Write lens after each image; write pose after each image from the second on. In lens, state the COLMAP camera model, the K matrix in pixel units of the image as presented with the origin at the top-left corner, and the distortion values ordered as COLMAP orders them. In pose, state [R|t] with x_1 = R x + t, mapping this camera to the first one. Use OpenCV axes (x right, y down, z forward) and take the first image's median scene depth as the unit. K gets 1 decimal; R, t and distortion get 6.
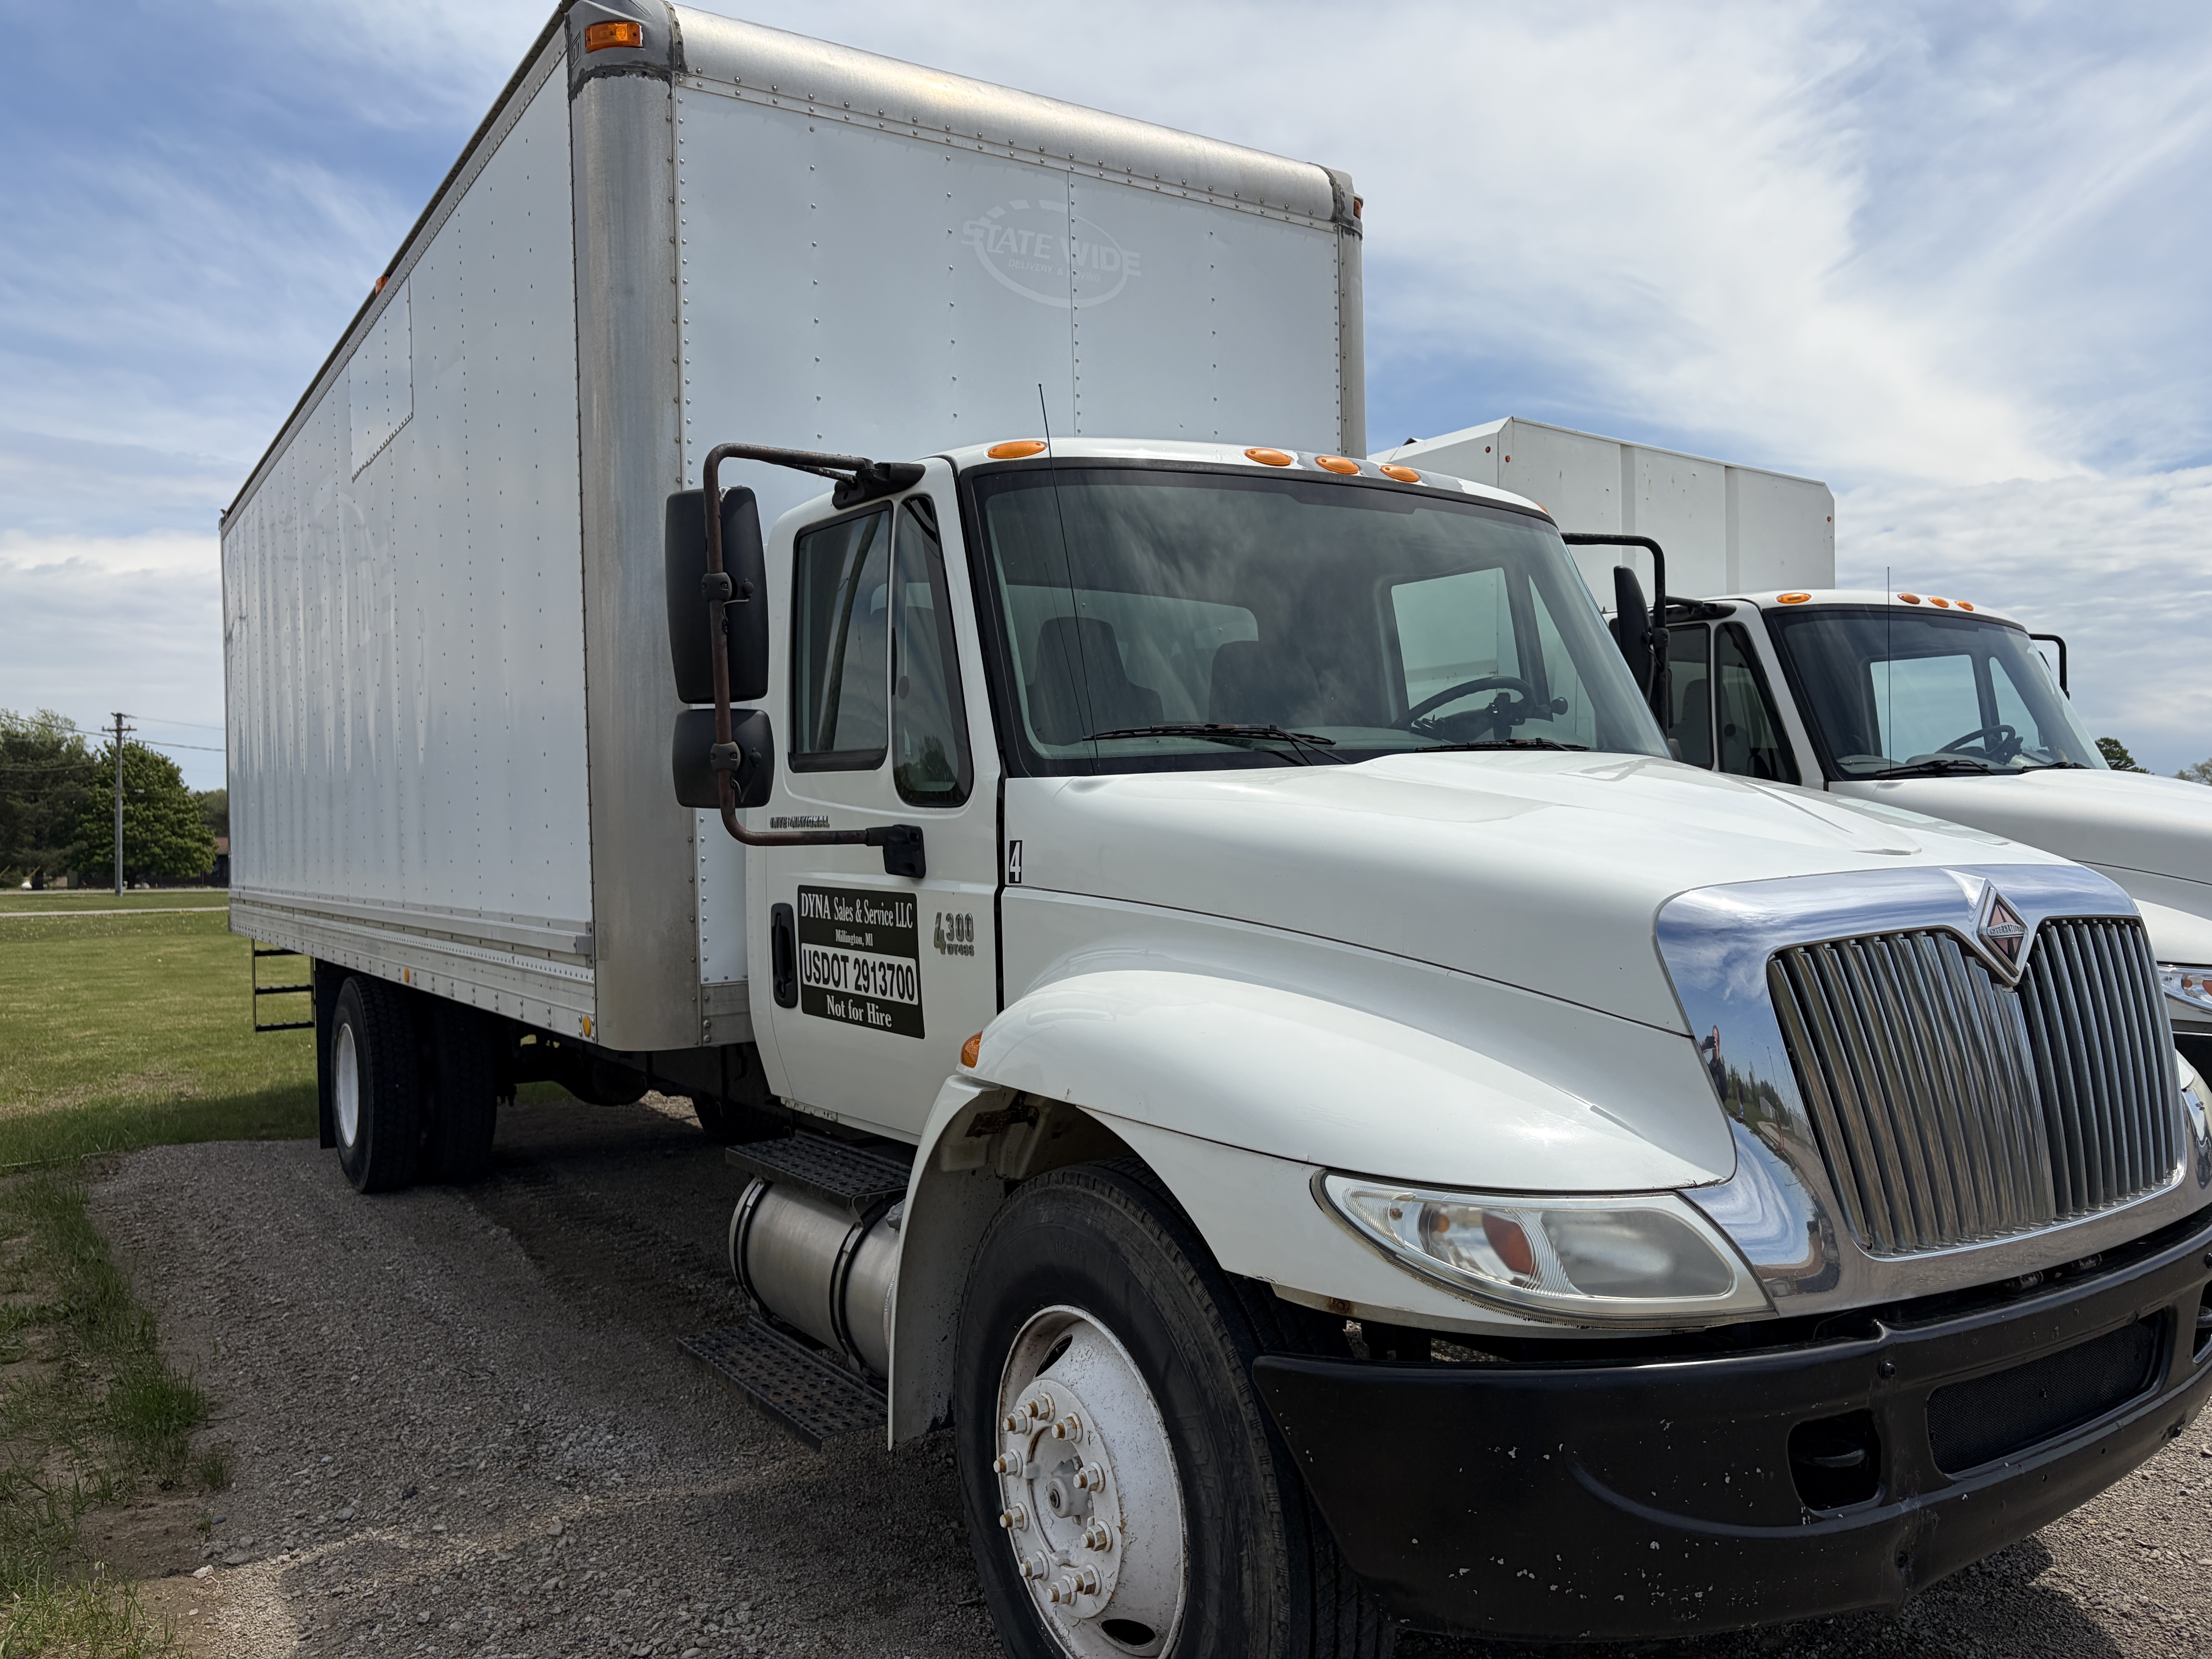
lens RADIAL K [[1697.0, 0, 1106.0], [0, 1697.0, 829.5], [0, 0, 1]] dist [-0.019112, 0.067958]
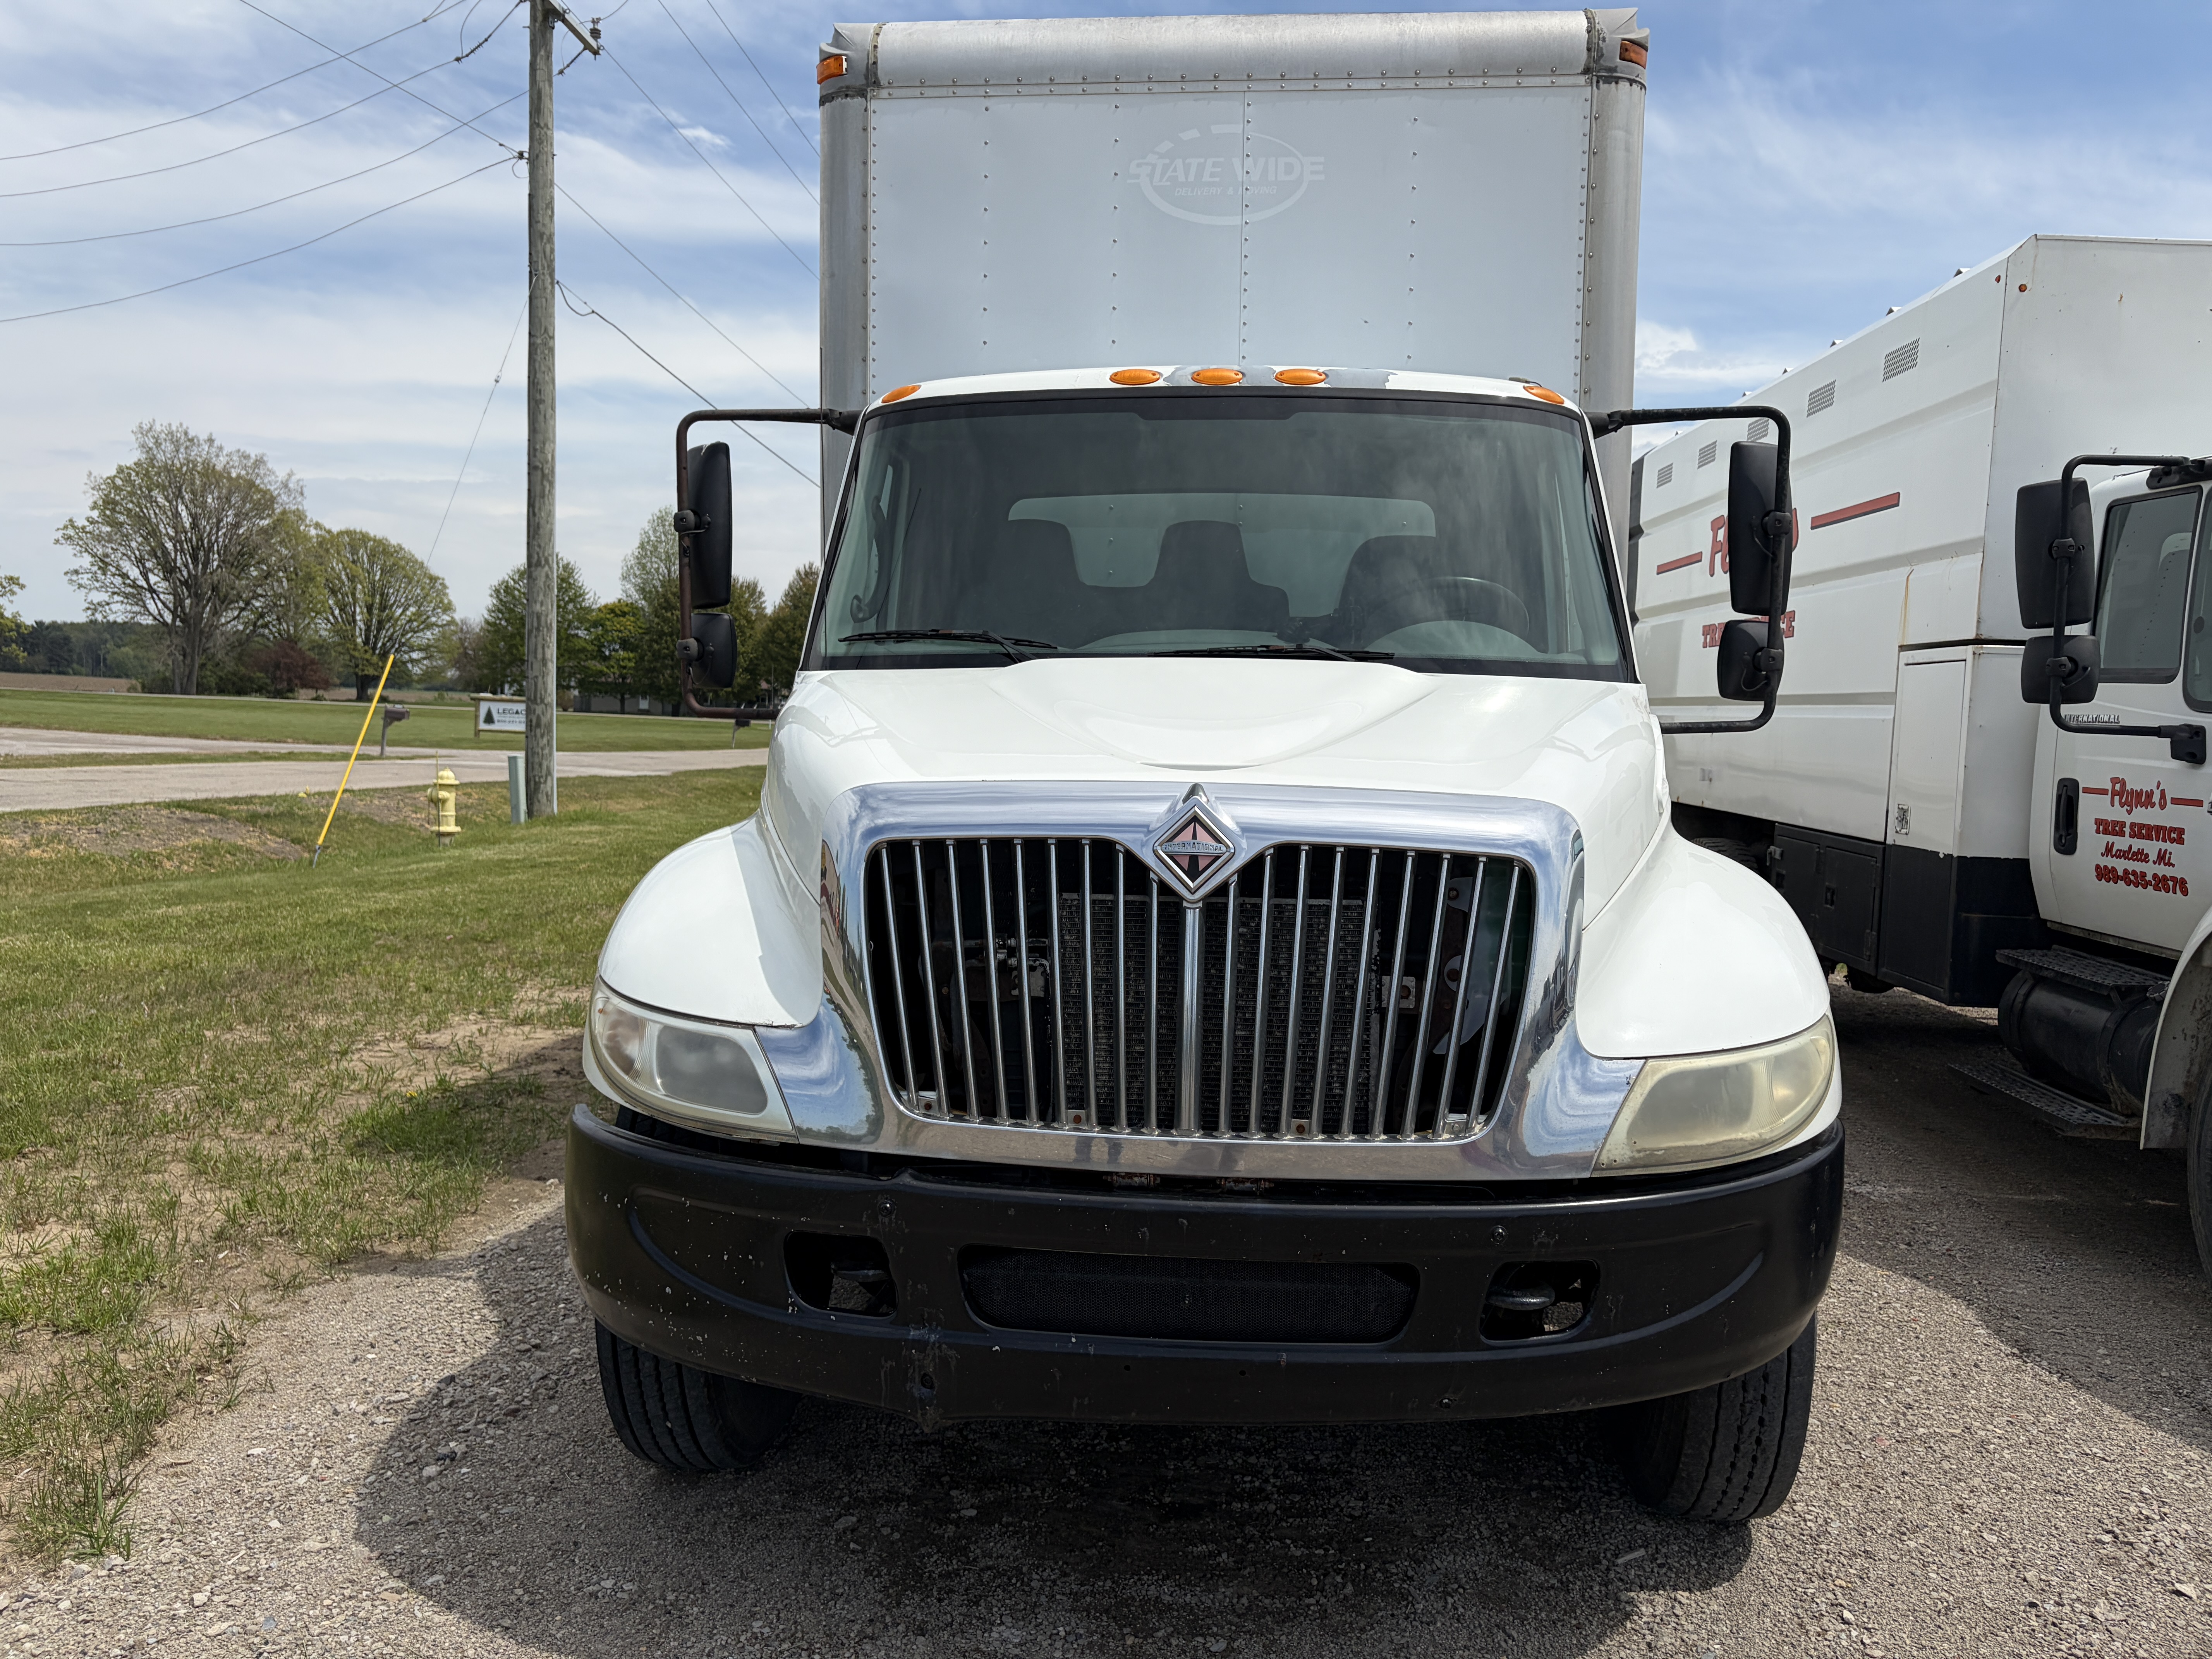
lens RADIAL K [[1697.0, 0, 1106.0], [0, 1697.0, 829.5], [0, 0, 1]] dist [-0.019112, 0.067958]
pose [[0.788197, 0.079990, -0.610202, 0.599709], [-0.034664, 0.995713, 0.085751, -0.019011], [0.614445, -0.046436, 0.787592, 0.097357]]
